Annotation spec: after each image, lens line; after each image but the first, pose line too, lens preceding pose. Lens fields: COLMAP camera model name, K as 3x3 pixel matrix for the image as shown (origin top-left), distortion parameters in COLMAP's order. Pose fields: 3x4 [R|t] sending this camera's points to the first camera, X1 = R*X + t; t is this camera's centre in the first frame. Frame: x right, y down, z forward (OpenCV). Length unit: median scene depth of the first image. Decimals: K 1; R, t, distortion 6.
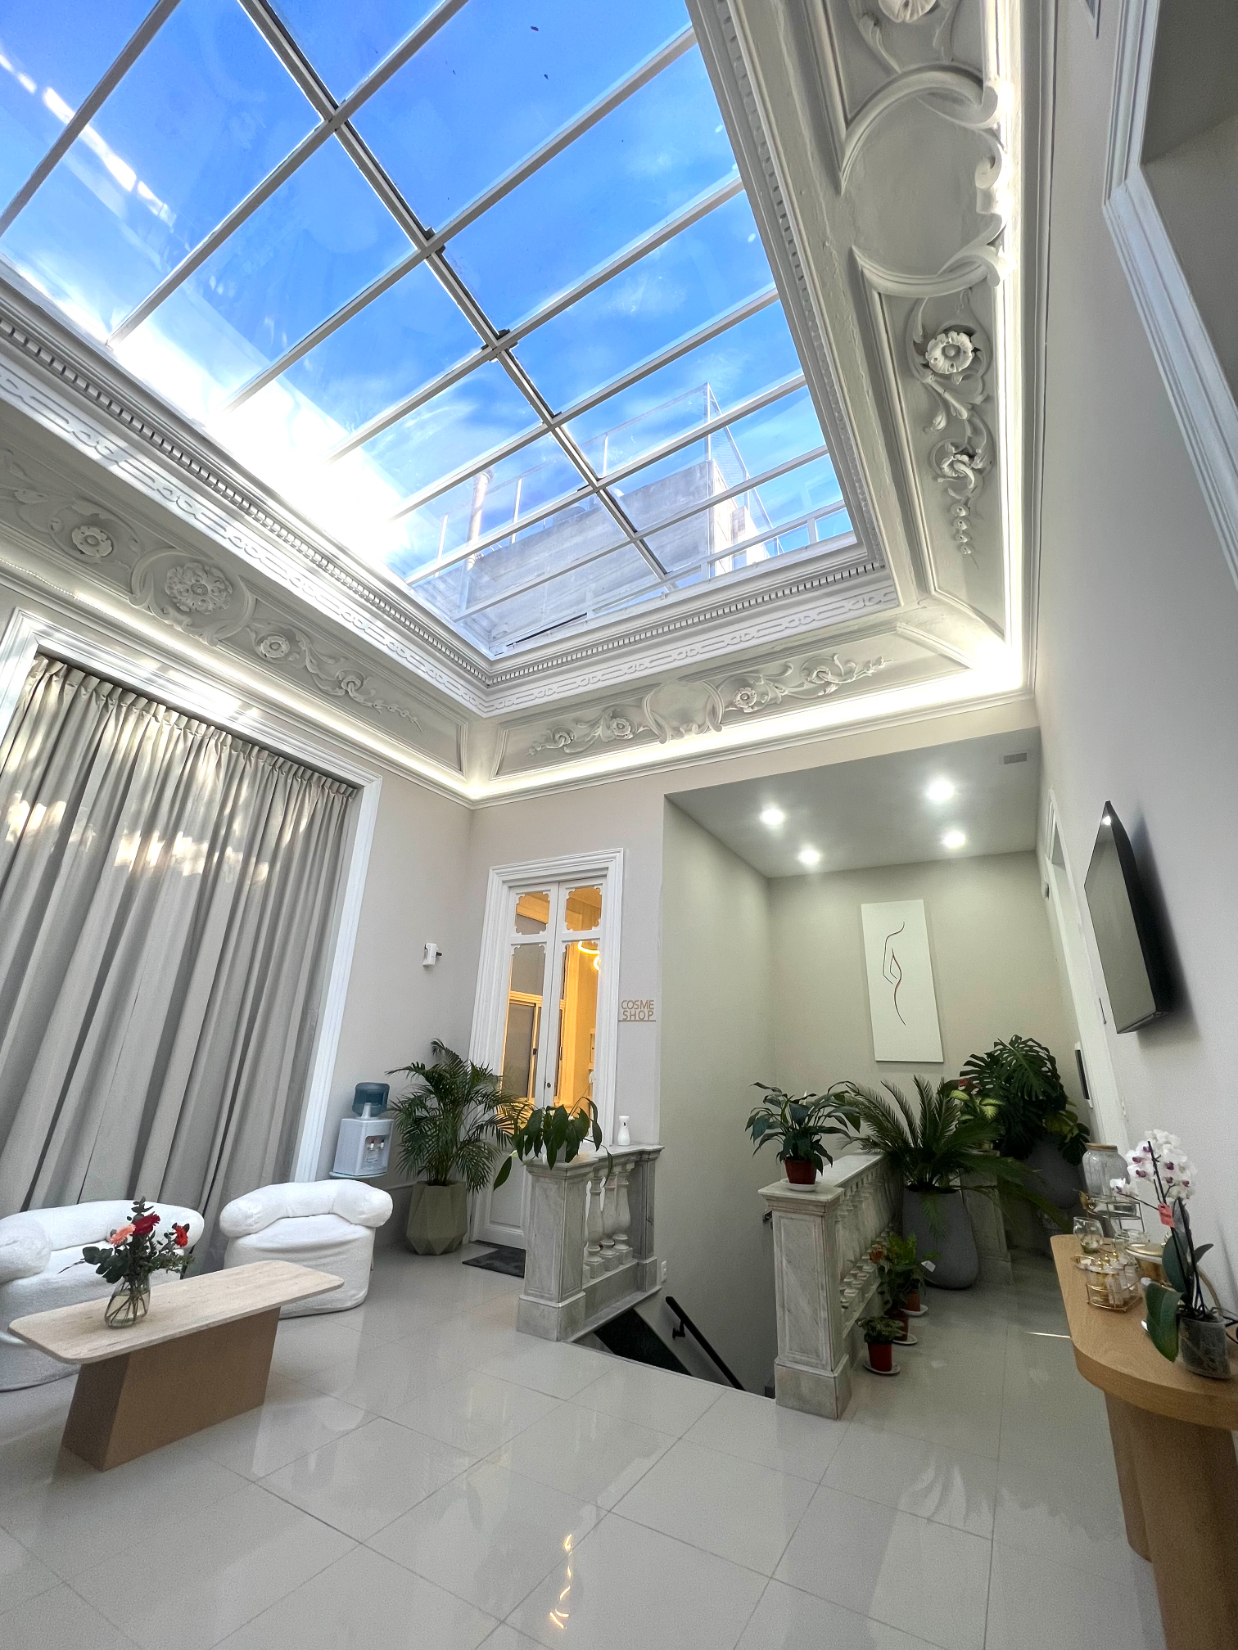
lens RADIAL K [[660.5, 0, 625.4], [0, 660.5, 822.6], [0, 0, 1]] dist [-0.000150, -0.000043]
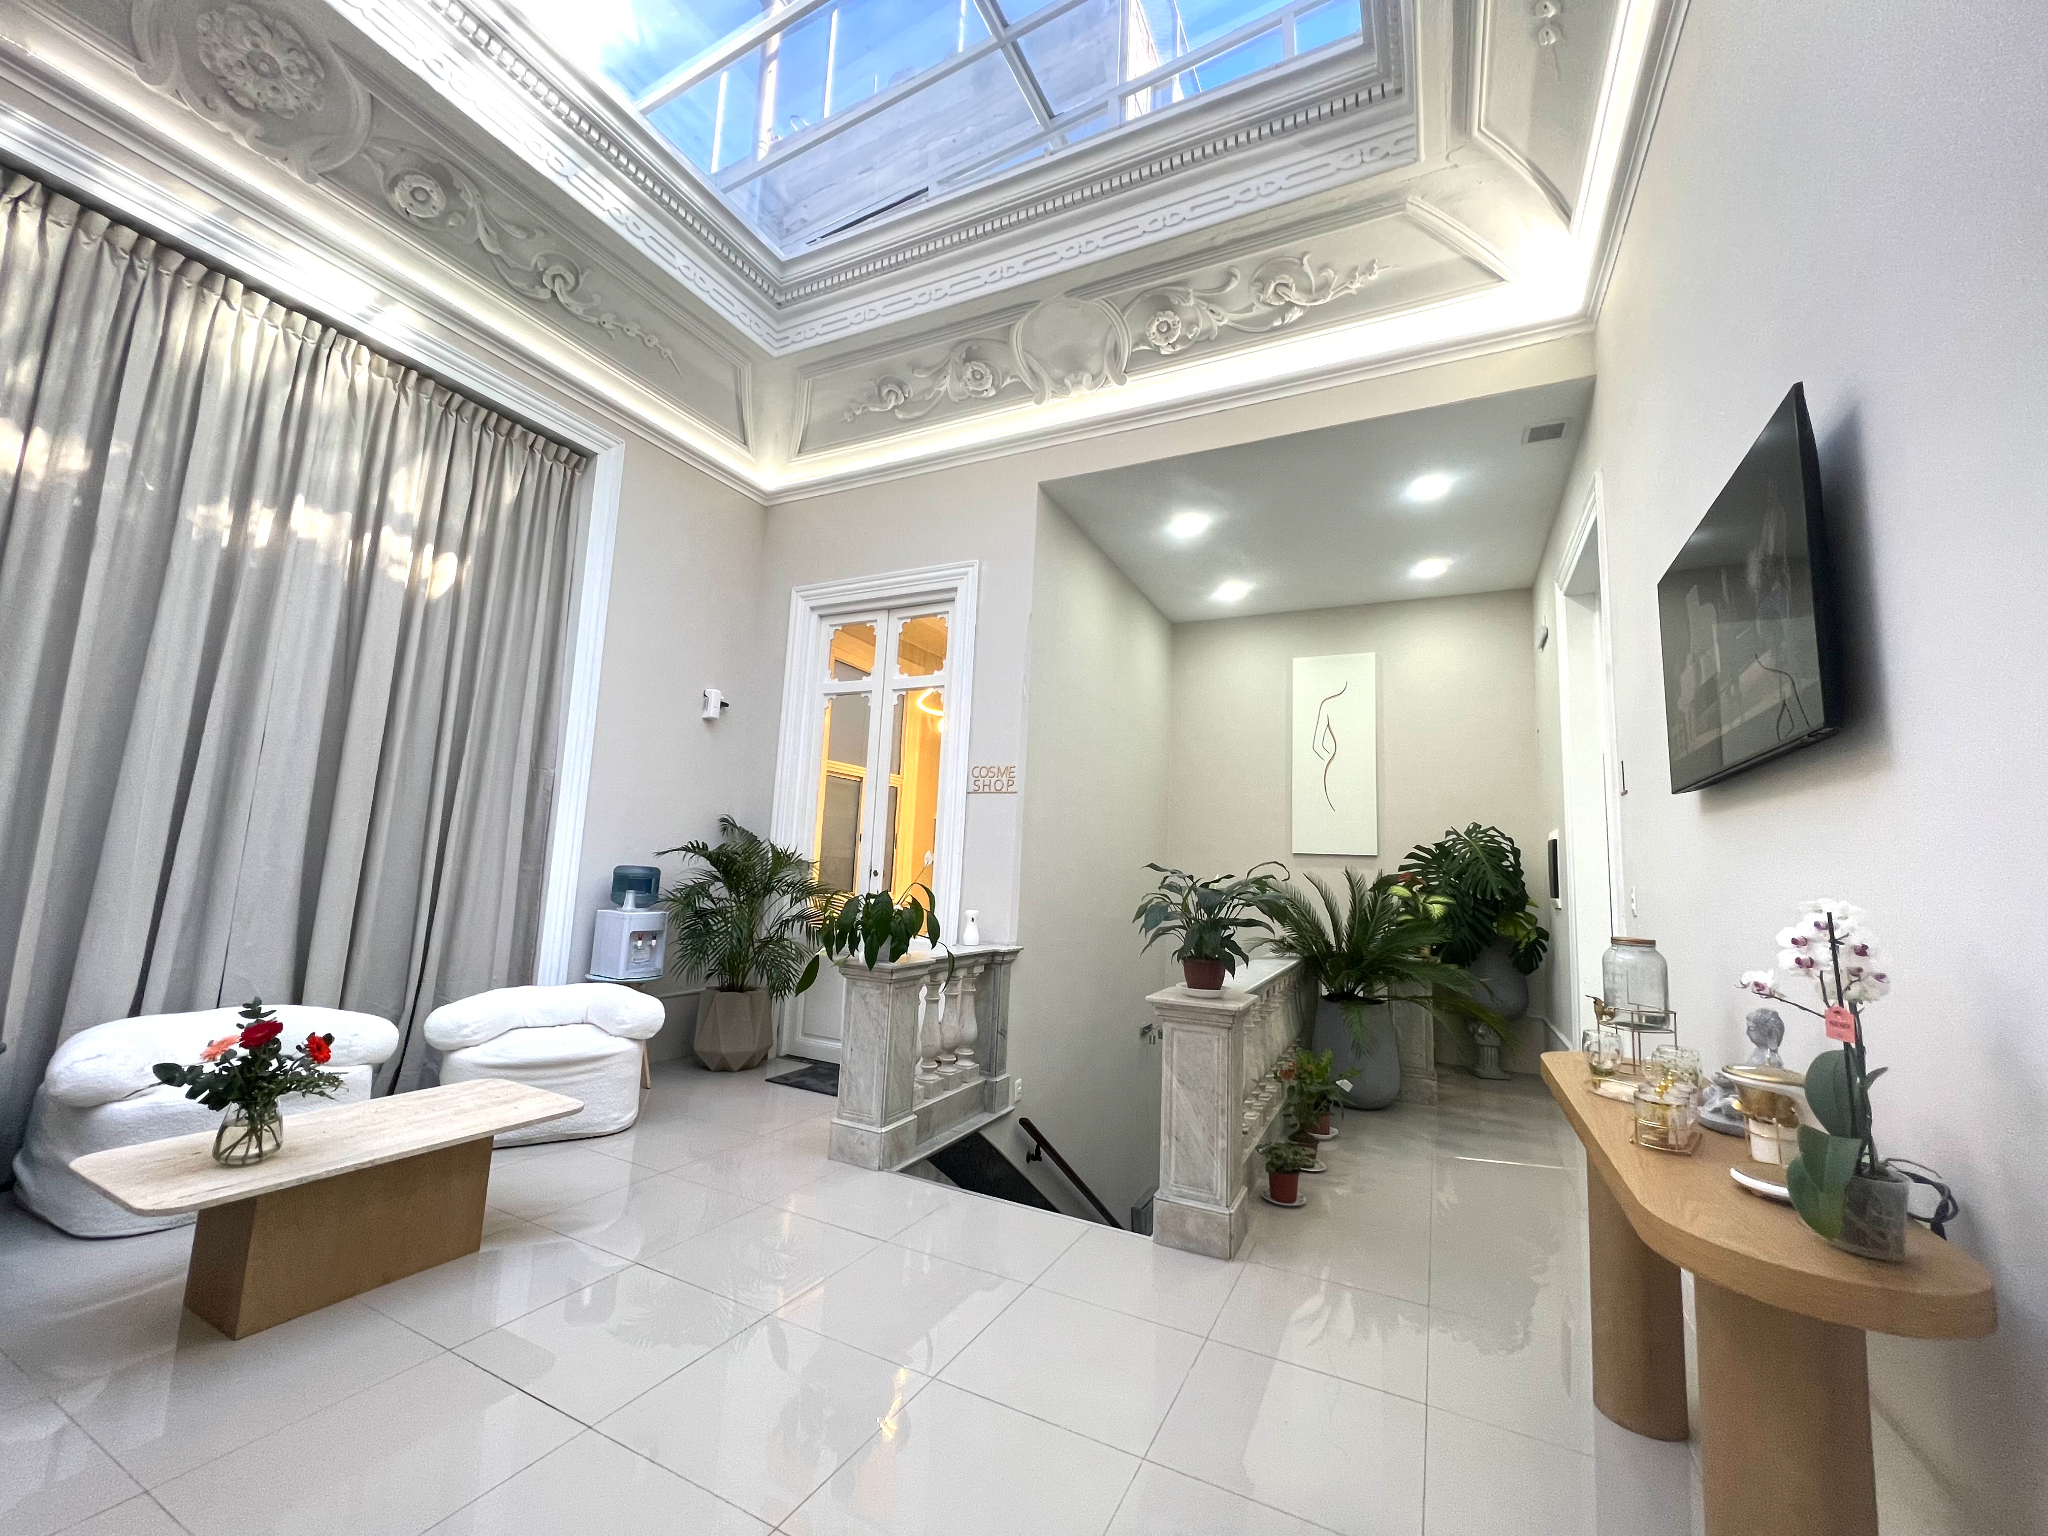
lens RADIAL K [[817.3, 0, 1022.8], [0, 817.3, 764.3], [0, 0, 1]] dist [0.000635, -0.000204]
pose [[0.998758, 0.019317, 0.045934, 0.010321], [-0.028992, 0.974984, 0.220374, 0.071447], [-0.040528, -0.221432, 0.974333, 0.115496]]
